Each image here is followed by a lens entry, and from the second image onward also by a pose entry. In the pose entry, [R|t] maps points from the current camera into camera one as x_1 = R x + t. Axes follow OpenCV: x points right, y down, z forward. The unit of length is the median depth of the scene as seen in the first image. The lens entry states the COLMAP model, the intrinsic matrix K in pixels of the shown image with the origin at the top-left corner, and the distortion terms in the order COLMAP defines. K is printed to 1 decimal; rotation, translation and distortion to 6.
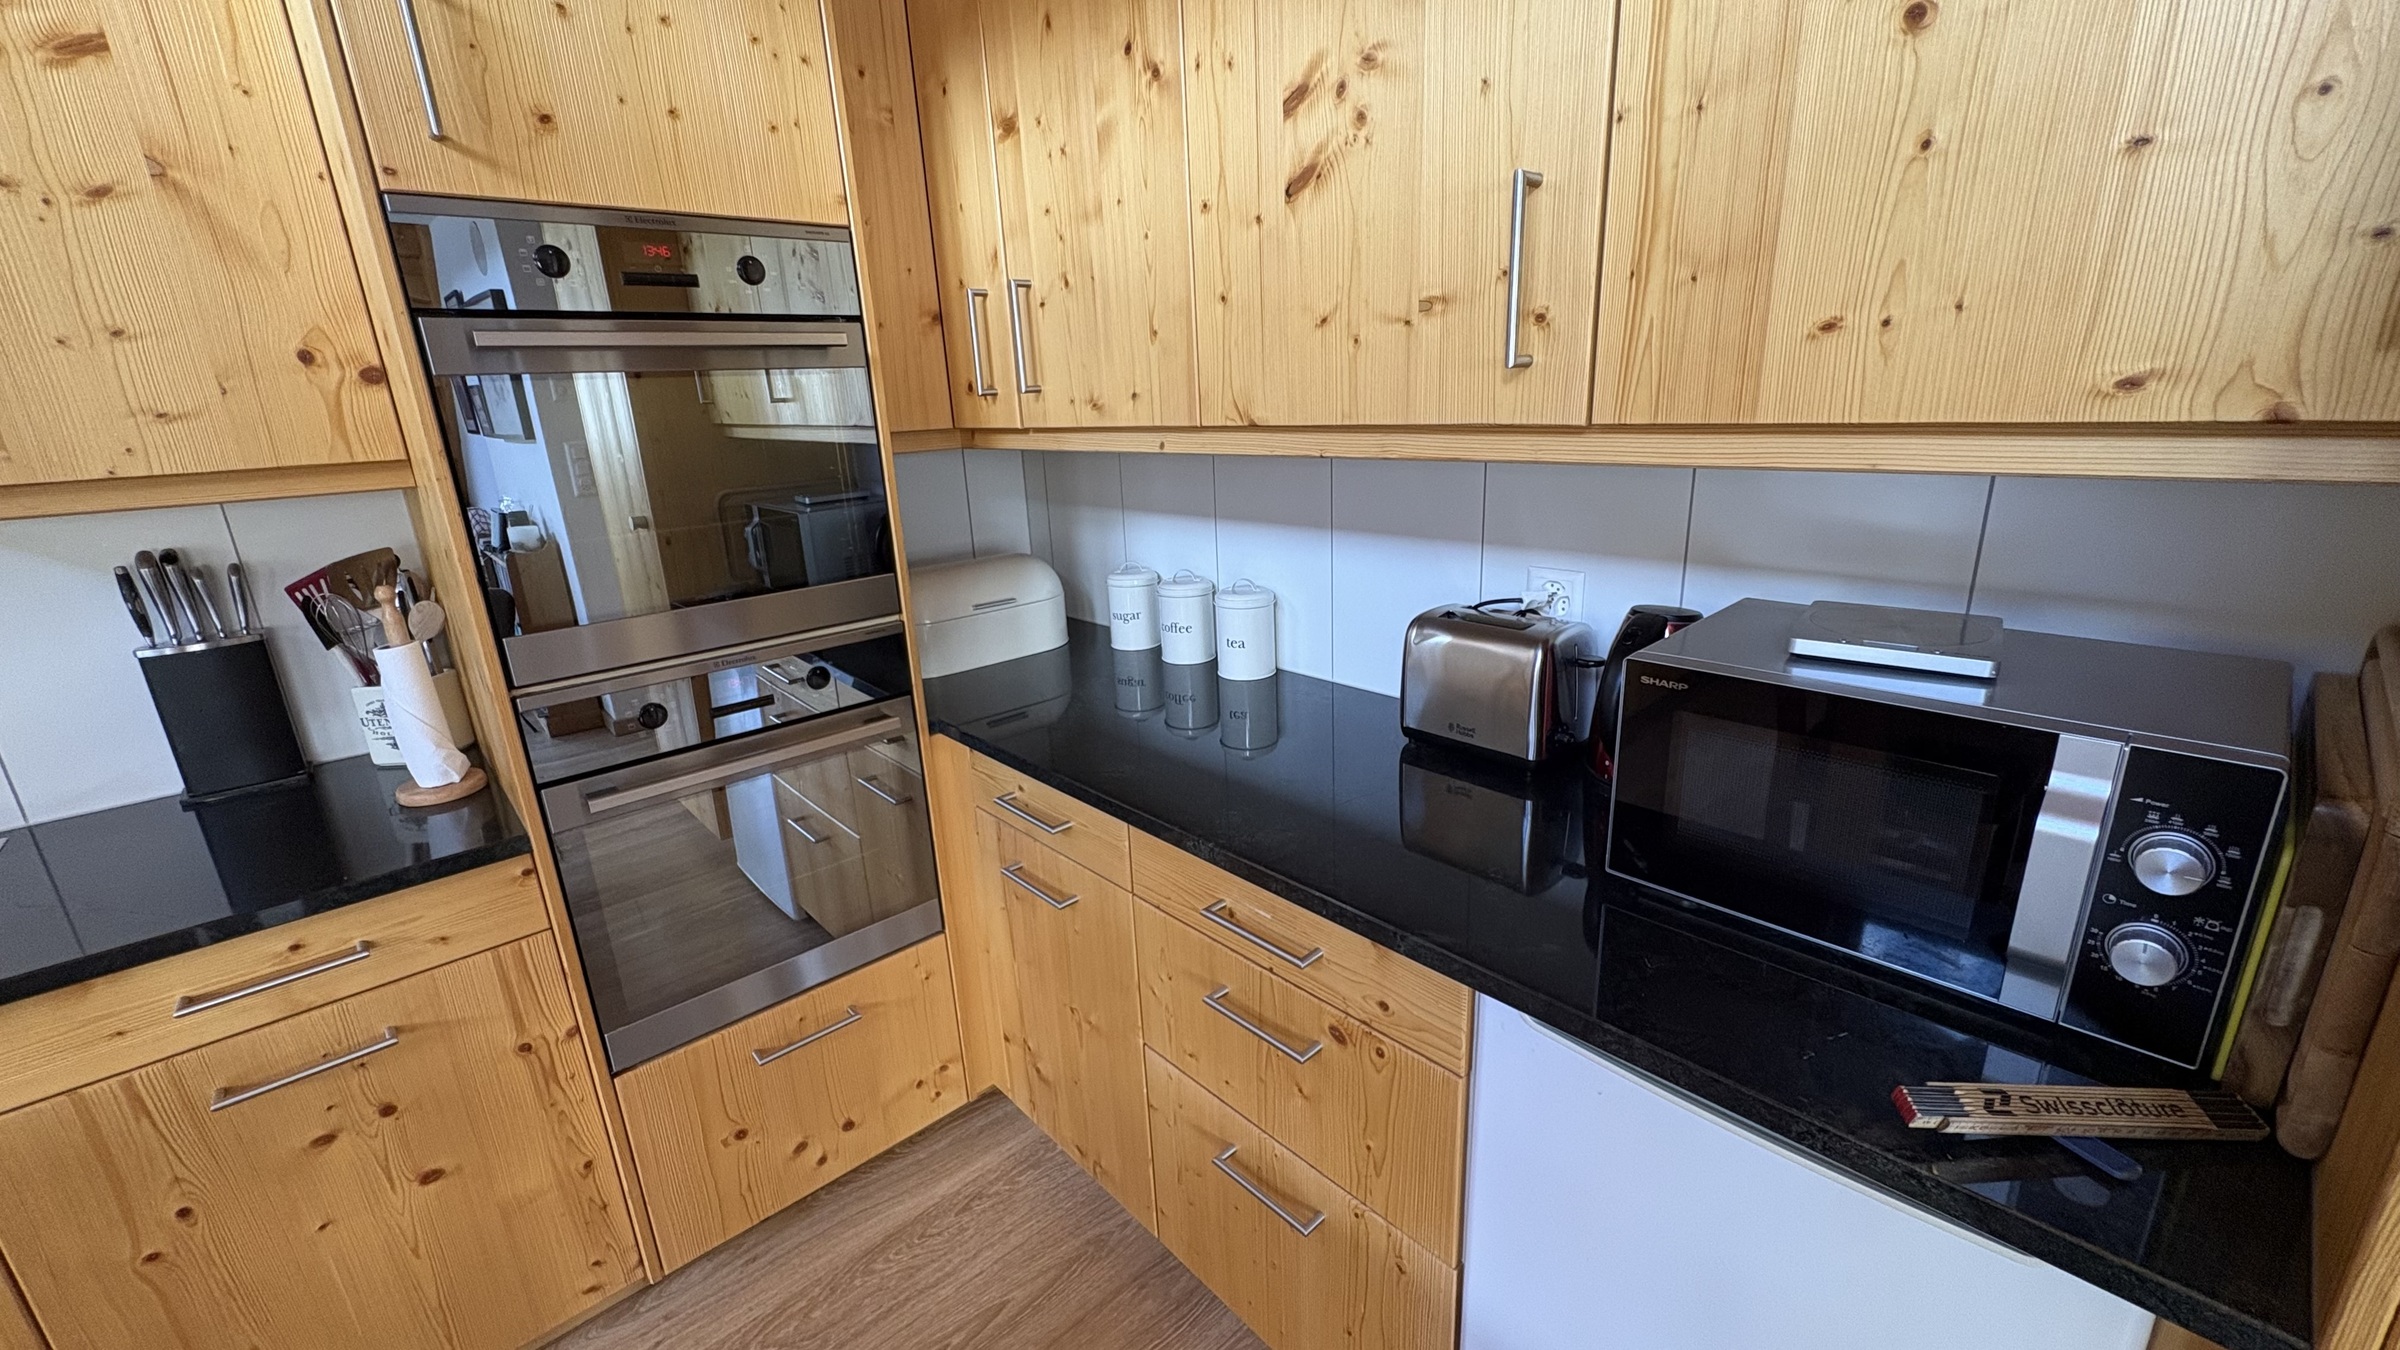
lens RADIAL K [[952.3, 0, 1200.0], [0, 952.3, 672.0], [0, 0, 1]] dist [-0.000120, 0.000050]
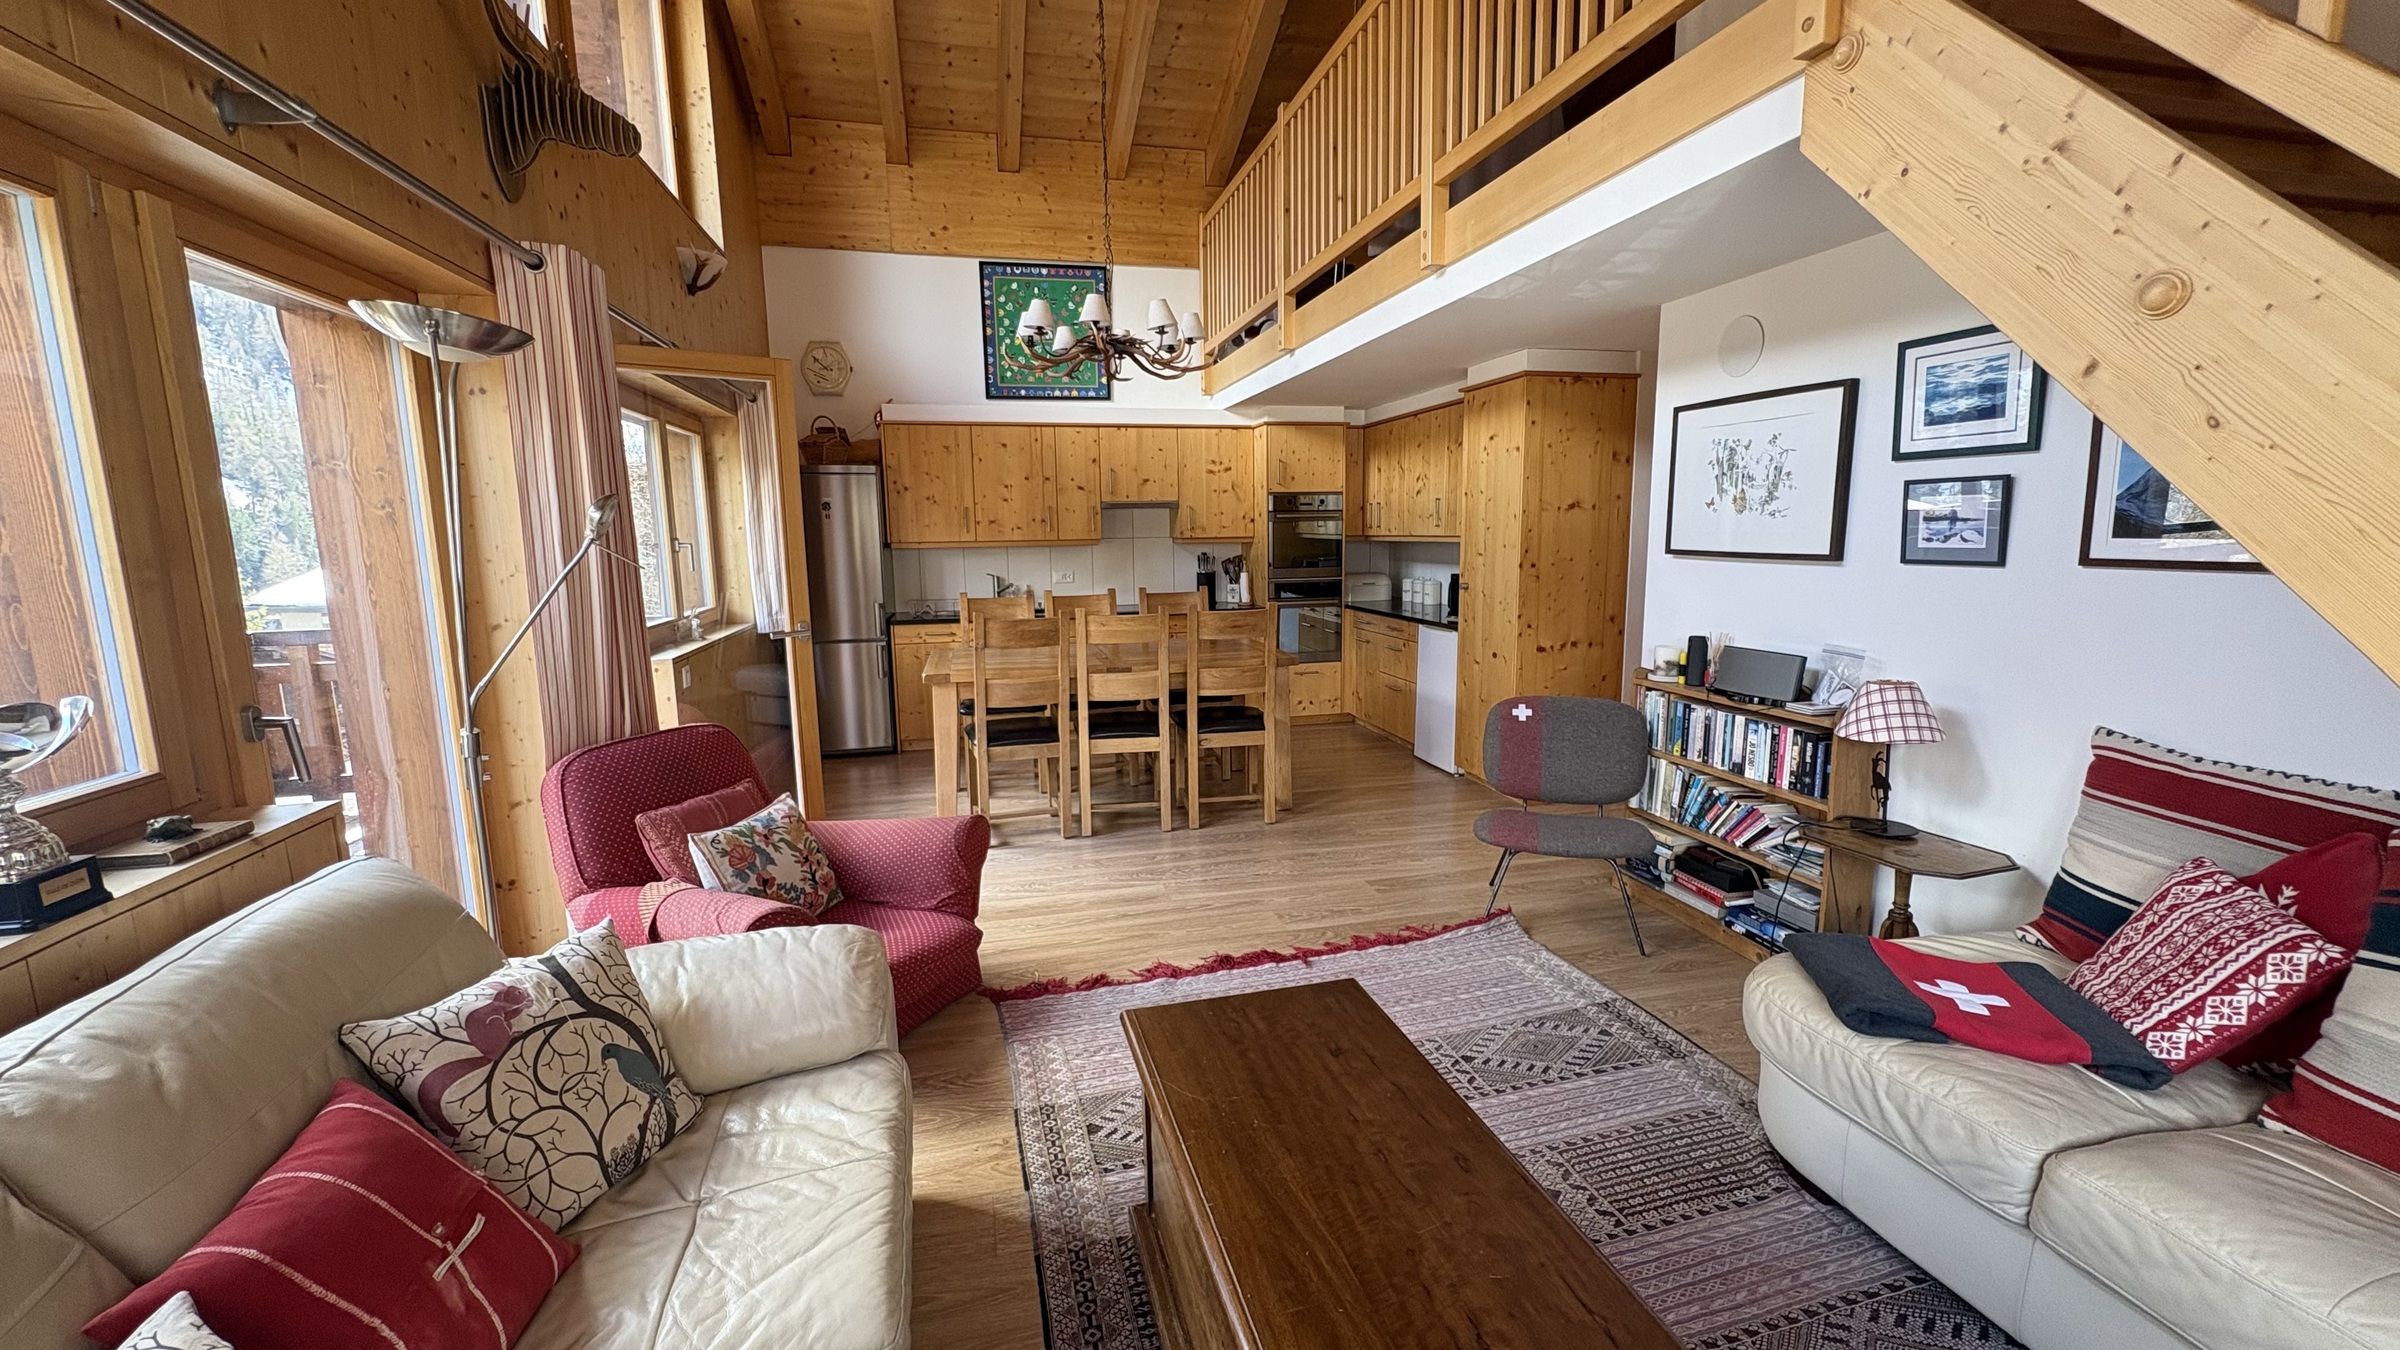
lens RADIAL K [[952.3, 0, 1200.0], [0, 952.3, 672.0], [0, 0, 1]] dist [-0.000120, 0.000050]
pose [[0.875115, 0.102461, -0.472943, 1.311064], [-0.159606, 0.983752, -0.082202, 0.892274], [0.456836, 0.147421, 0.877250, -3.266615]]
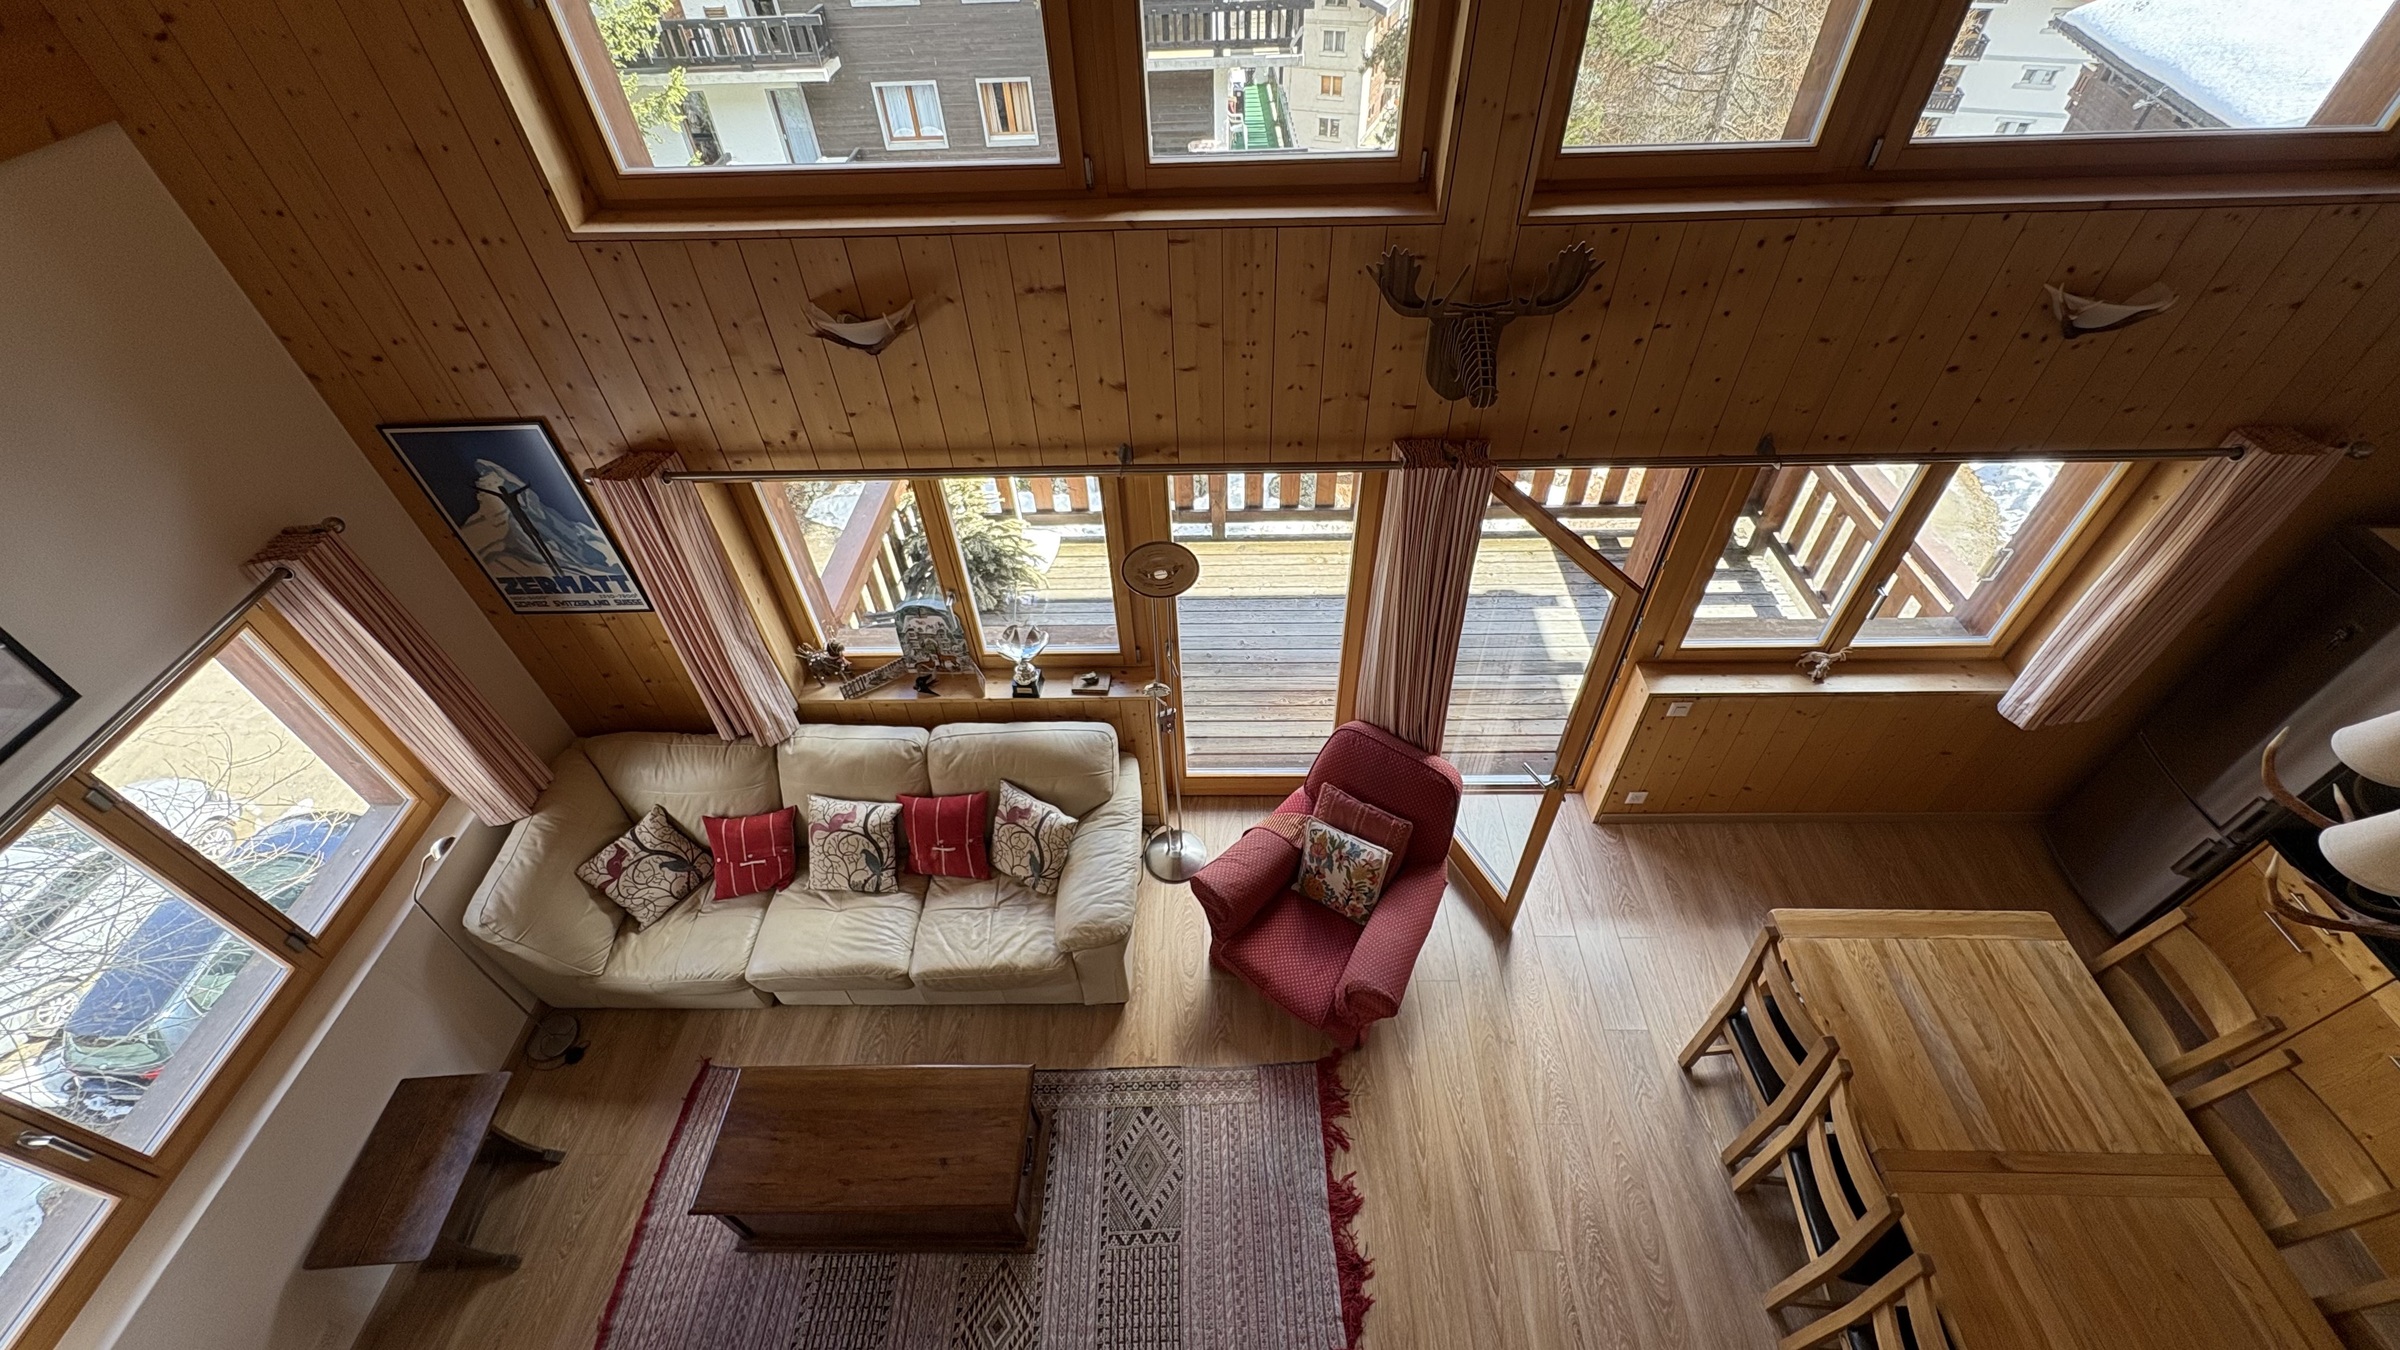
lens RADIAL K [[952.3, 0, 1200.0], [0, 952.3, 672.0], [0, 0, 1]] dist [-0.000120, 0.000050]
pose [[-0.687617, 0.555631, -0.467393, 0.945856], [-0.149190, 0.521870, 0.839877, -1.362076], [0.710581, 0.647244, -0.275952, -1.797765]]
